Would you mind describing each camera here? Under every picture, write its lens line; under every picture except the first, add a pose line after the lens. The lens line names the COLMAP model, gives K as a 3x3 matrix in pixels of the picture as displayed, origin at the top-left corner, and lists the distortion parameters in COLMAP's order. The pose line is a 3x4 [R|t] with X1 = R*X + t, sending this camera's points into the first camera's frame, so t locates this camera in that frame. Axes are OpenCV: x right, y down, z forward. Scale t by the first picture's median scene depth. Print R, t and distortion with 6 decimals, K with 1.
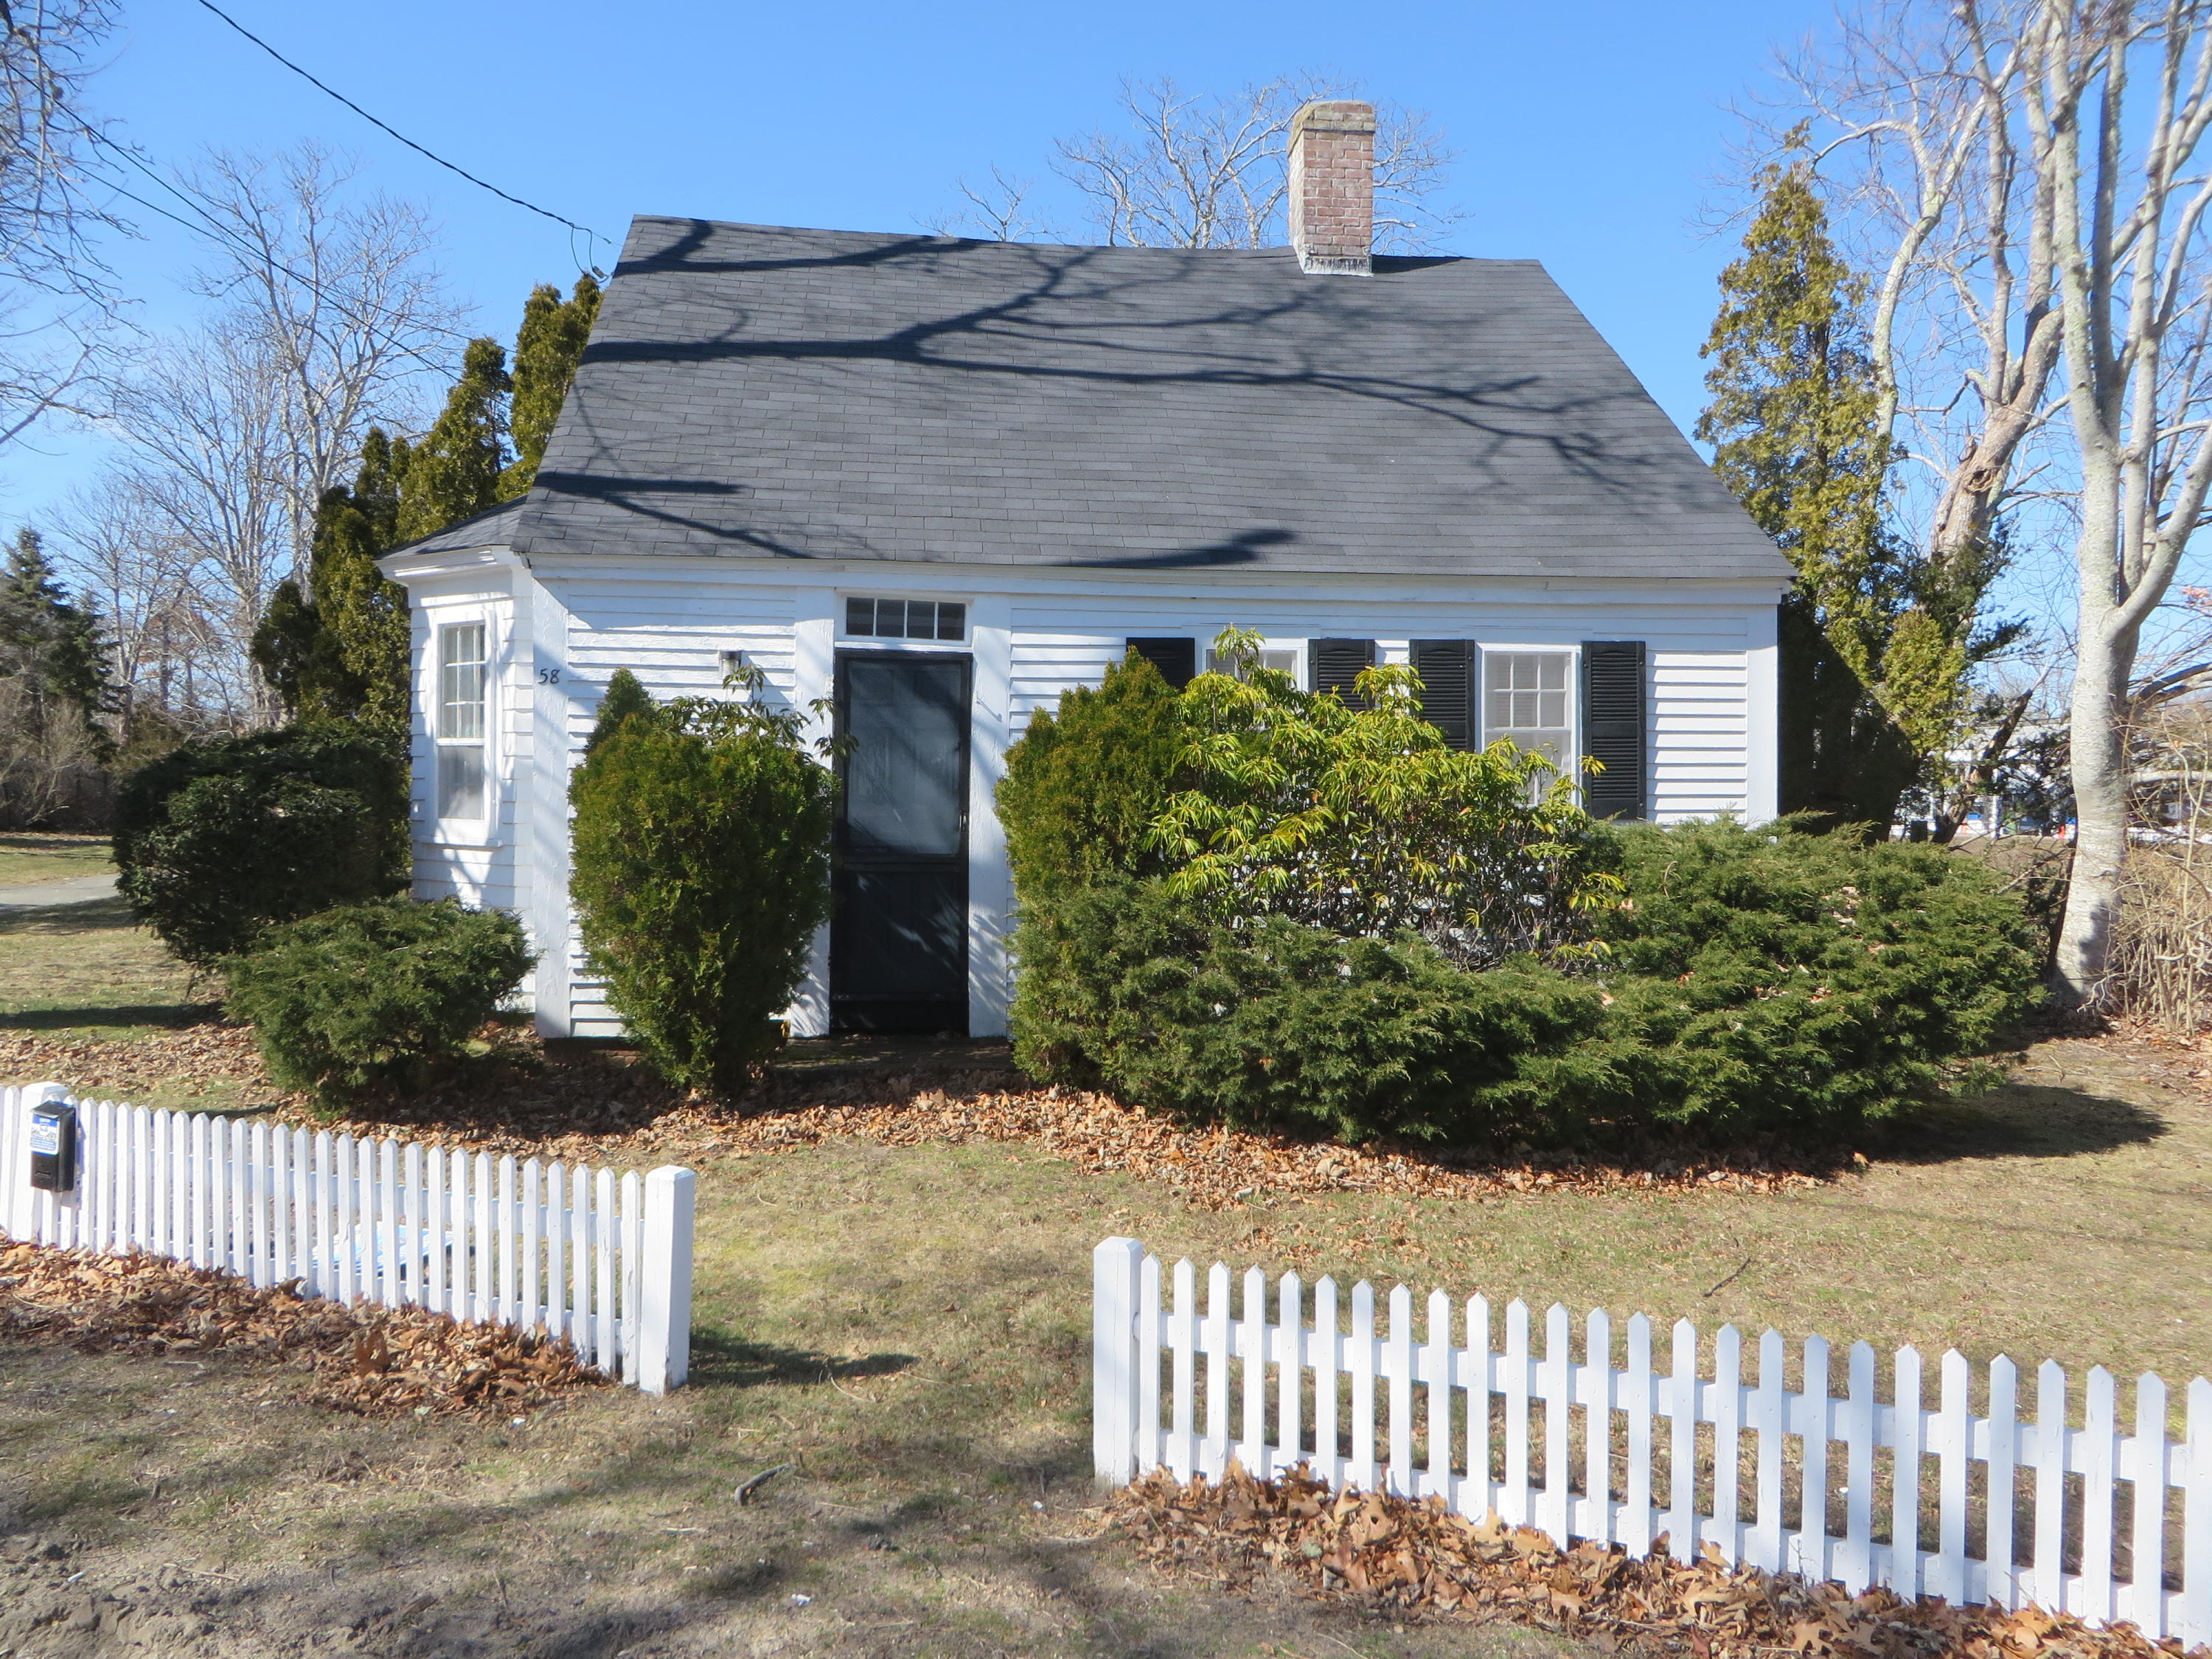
lens RADIAL K [[1660.5, 0, 1103.6], [0, 1660.5, 835.8], [0, 0, 1]] dist [-0.009456, -0.008727]
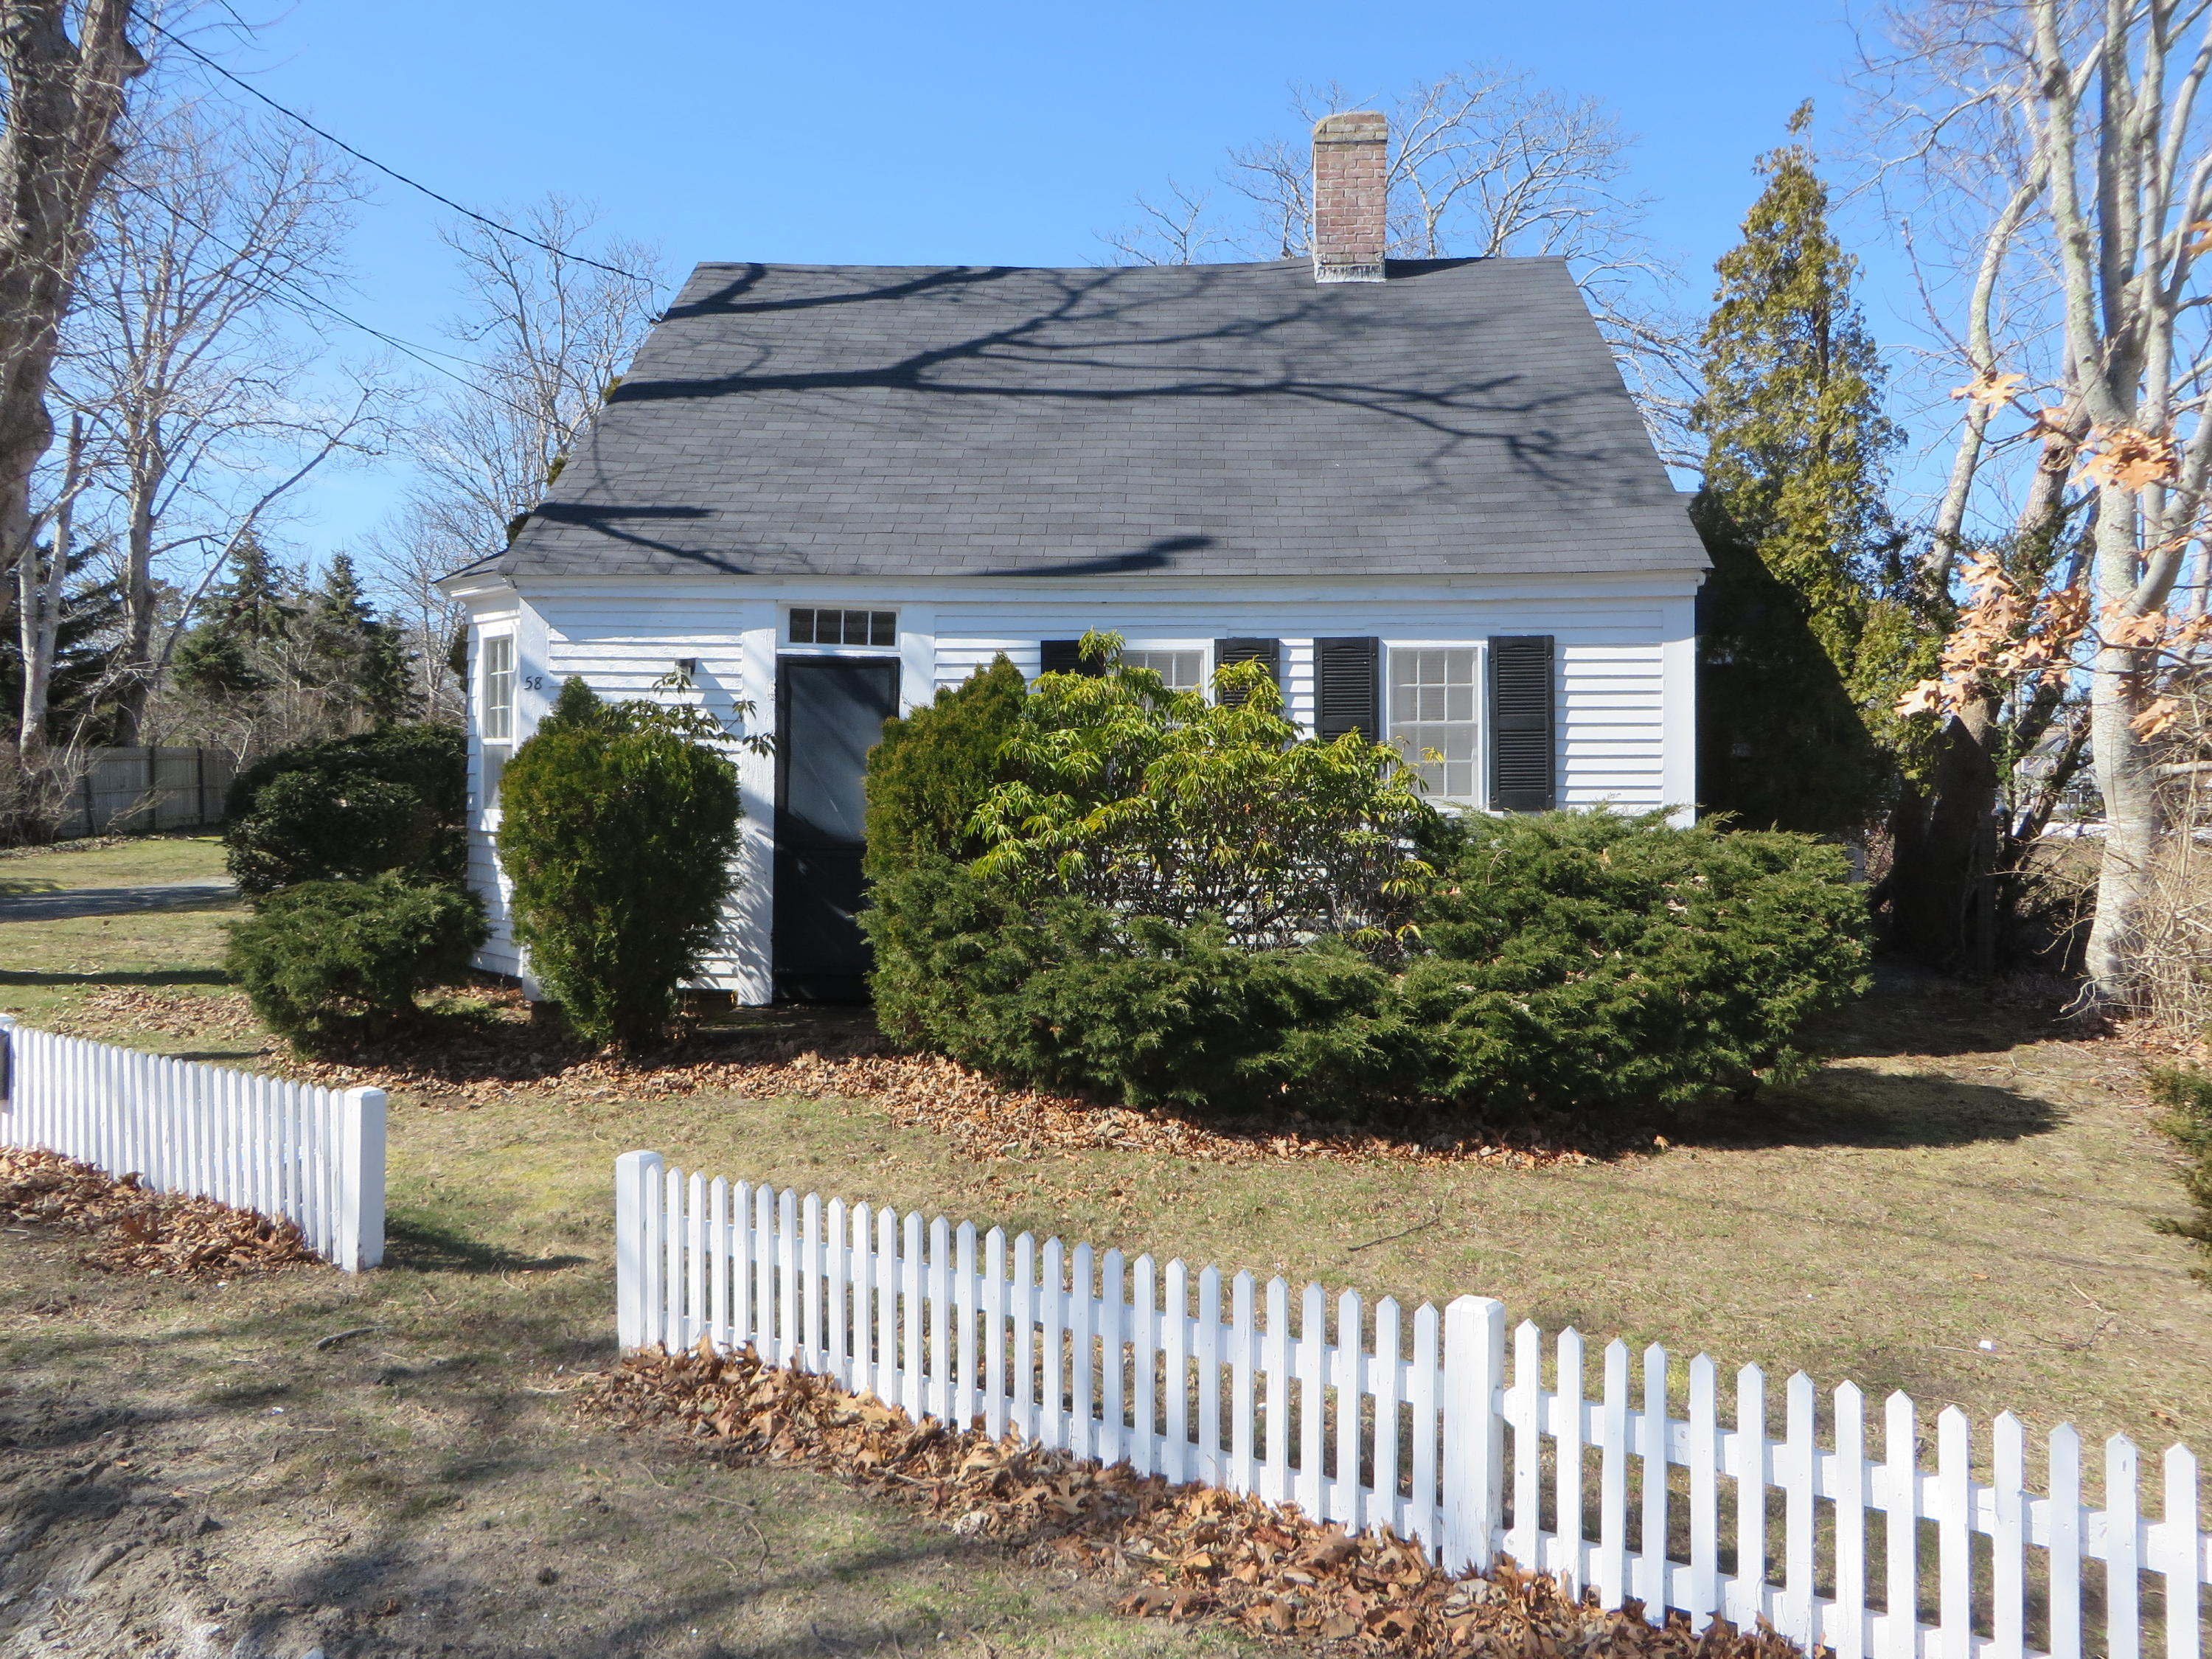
lens RADIAL K [[1660.5, 0, 1107.0], [0, 1660.5, 831.3], [0, 0, 1]] dist [-0.009456, -0.008727]
pose [[0.984831, 0.003386, -0.173481, 0.245358], [-0.003793, 0.999991, -0.002013, 0.006247], [0.173472, 0.002641, 0.984835, -0.051855]]
